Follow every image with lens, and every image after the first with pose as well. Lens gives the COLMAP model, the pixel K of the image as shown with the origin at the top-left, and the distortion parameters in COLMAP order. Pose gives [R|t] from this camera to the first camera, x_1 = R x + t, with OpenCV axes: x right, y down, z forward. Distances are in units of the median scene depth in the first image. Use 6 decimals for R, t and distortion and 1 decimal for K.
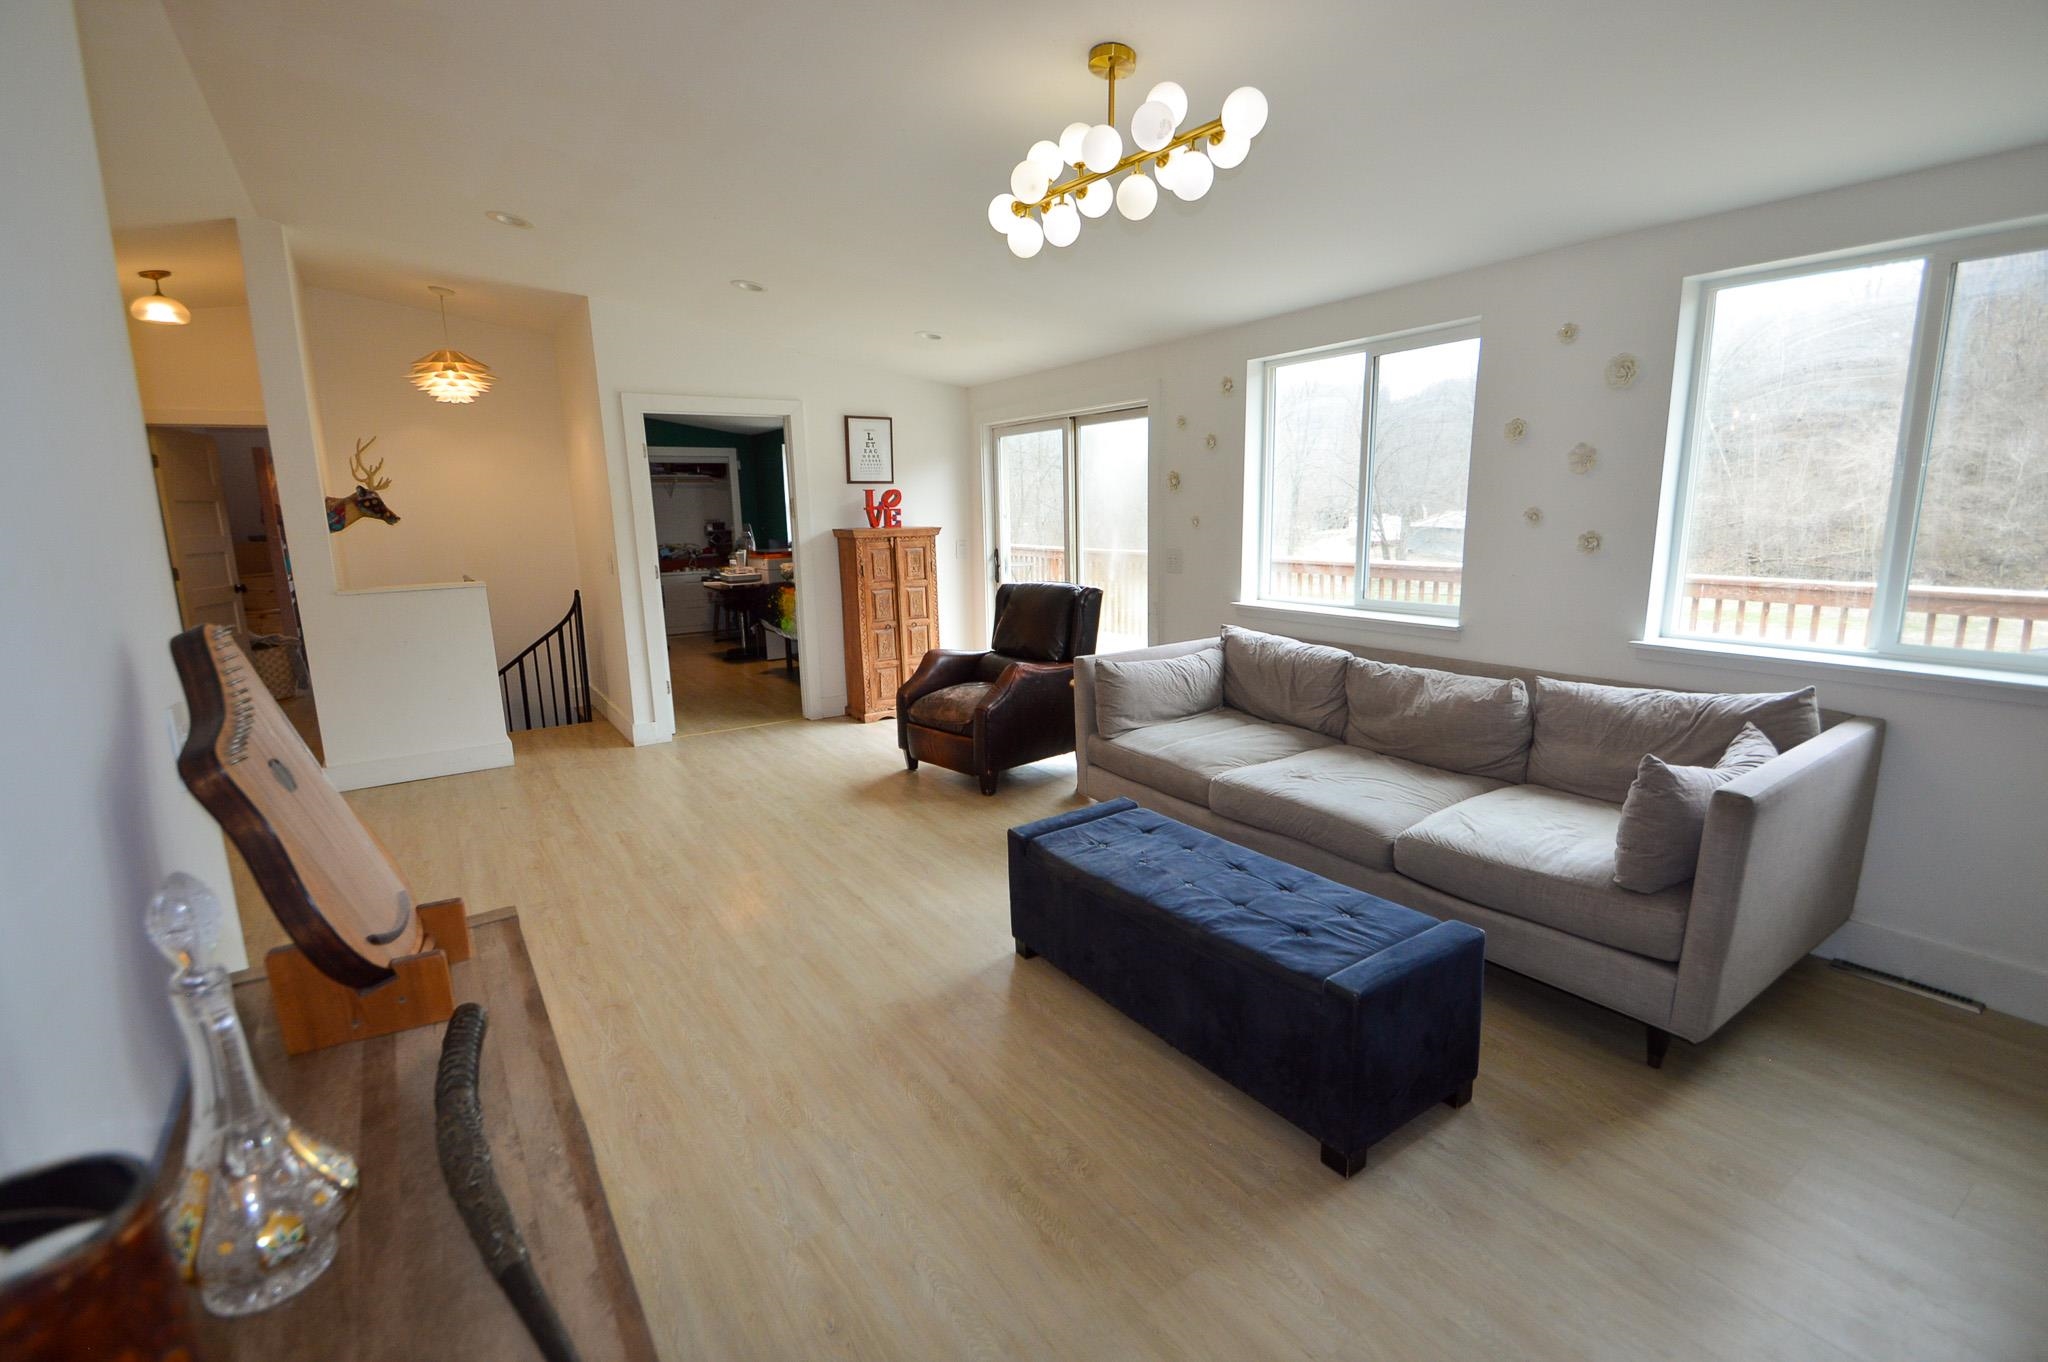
lens RADIAL K [[902.5, 0, 1022.3], [0, 902.5, 680.0], [0, 0, 1]] dist [-0.000360, -0.007390]
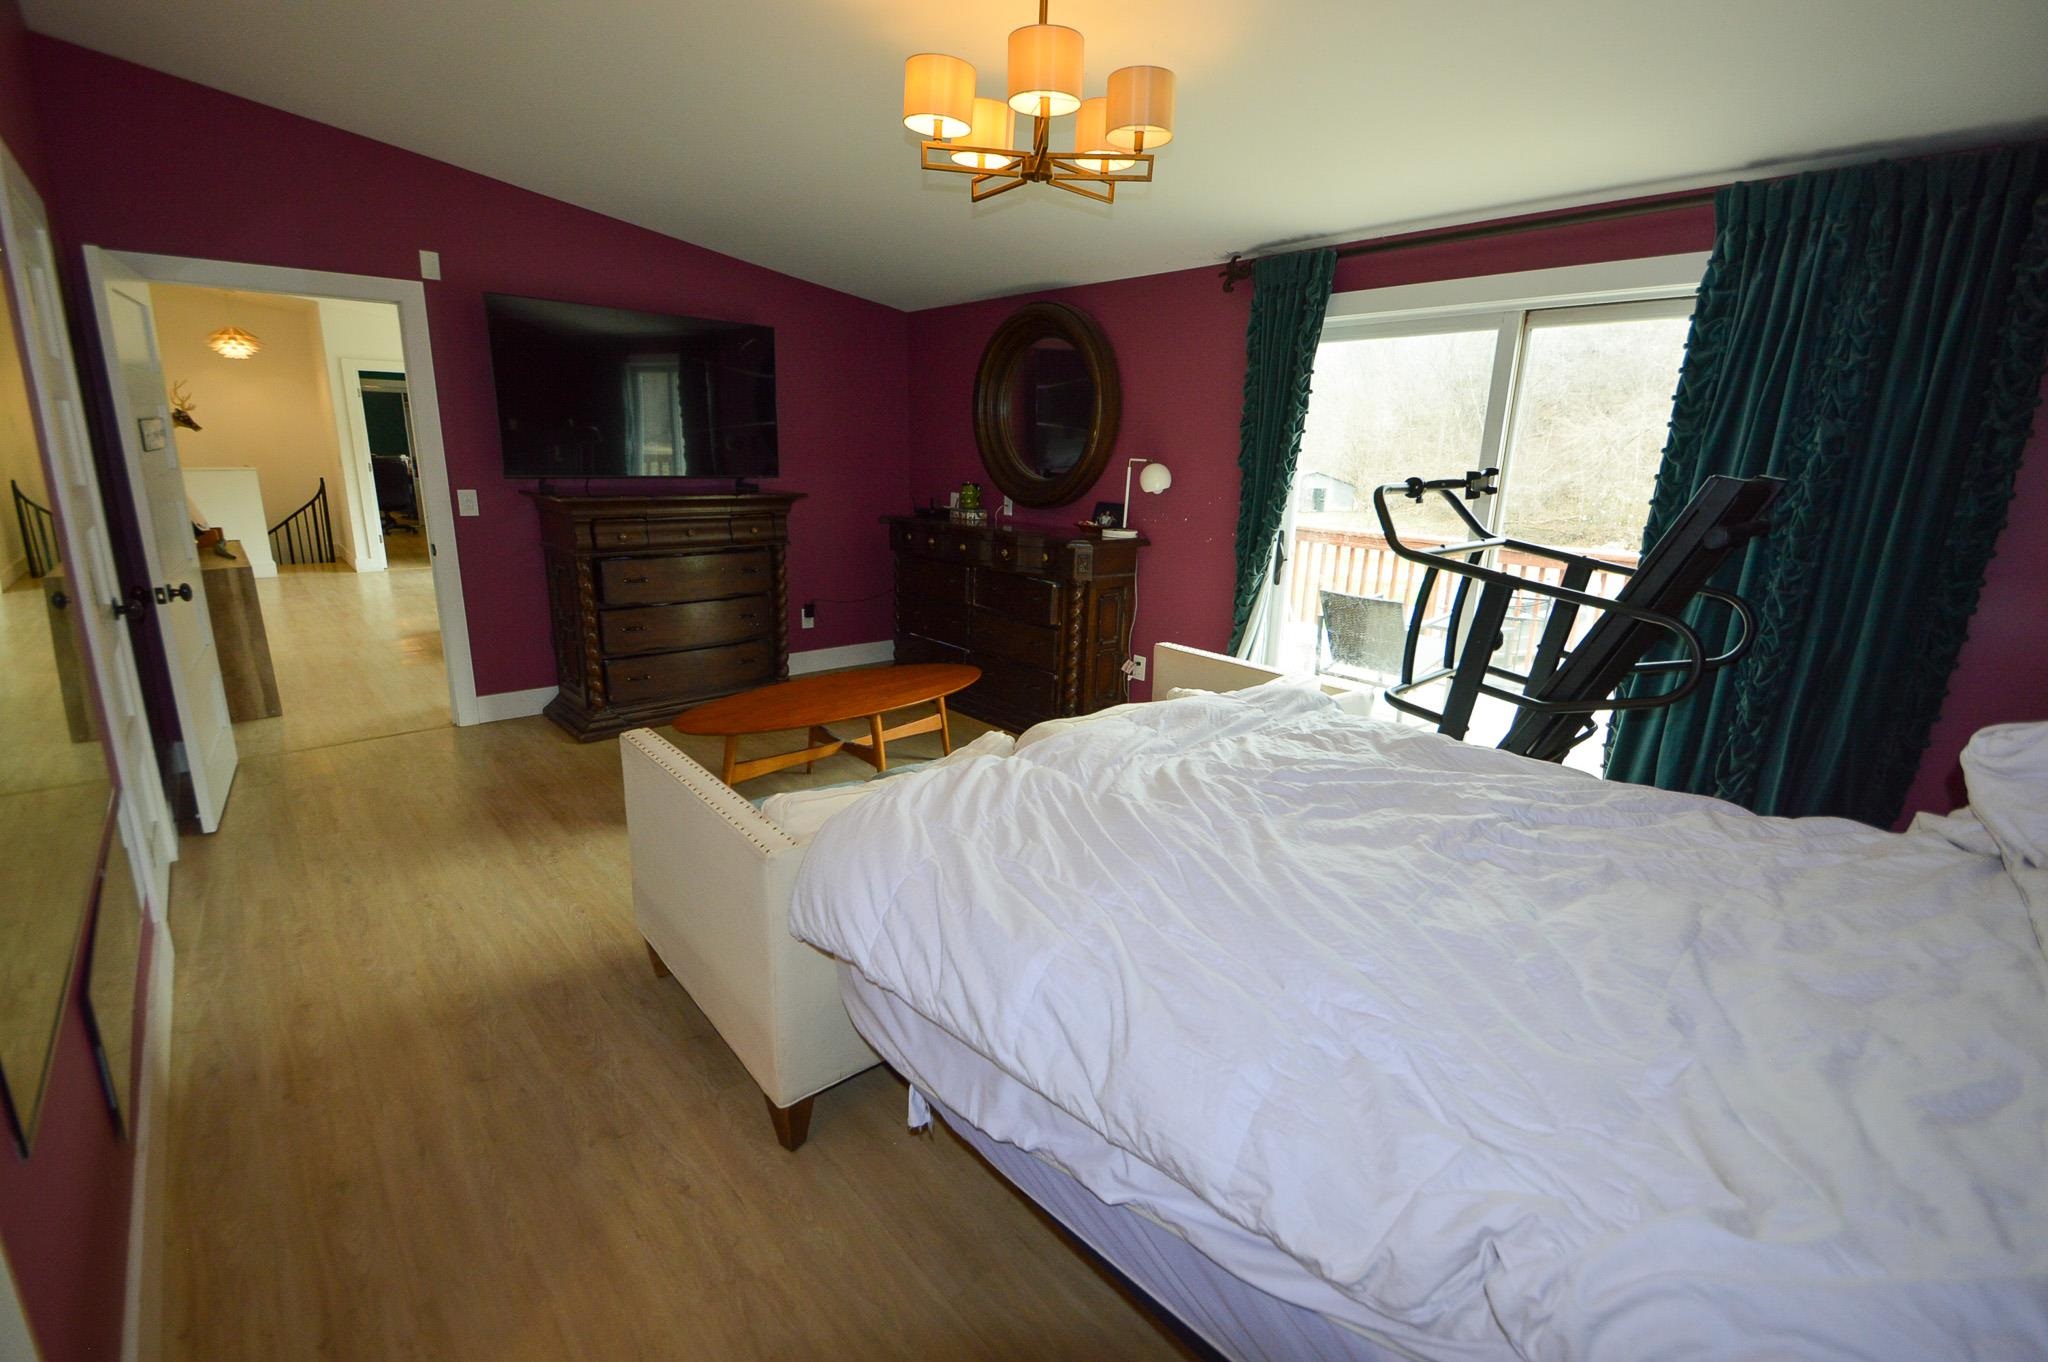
lens RADIAL K [[902.5, 0, 1006.4], [0, 902.5, 674.4], [0, 0, 1]] dist [-0.000360, -0.007390]
pose [[0.991850, 0.016923, 0.126283, 0.593260], [-0.024045, 0.998192, 0.055090, 0.150193], [-0.125123, -0.057678, 0.990463, -0.868471]]
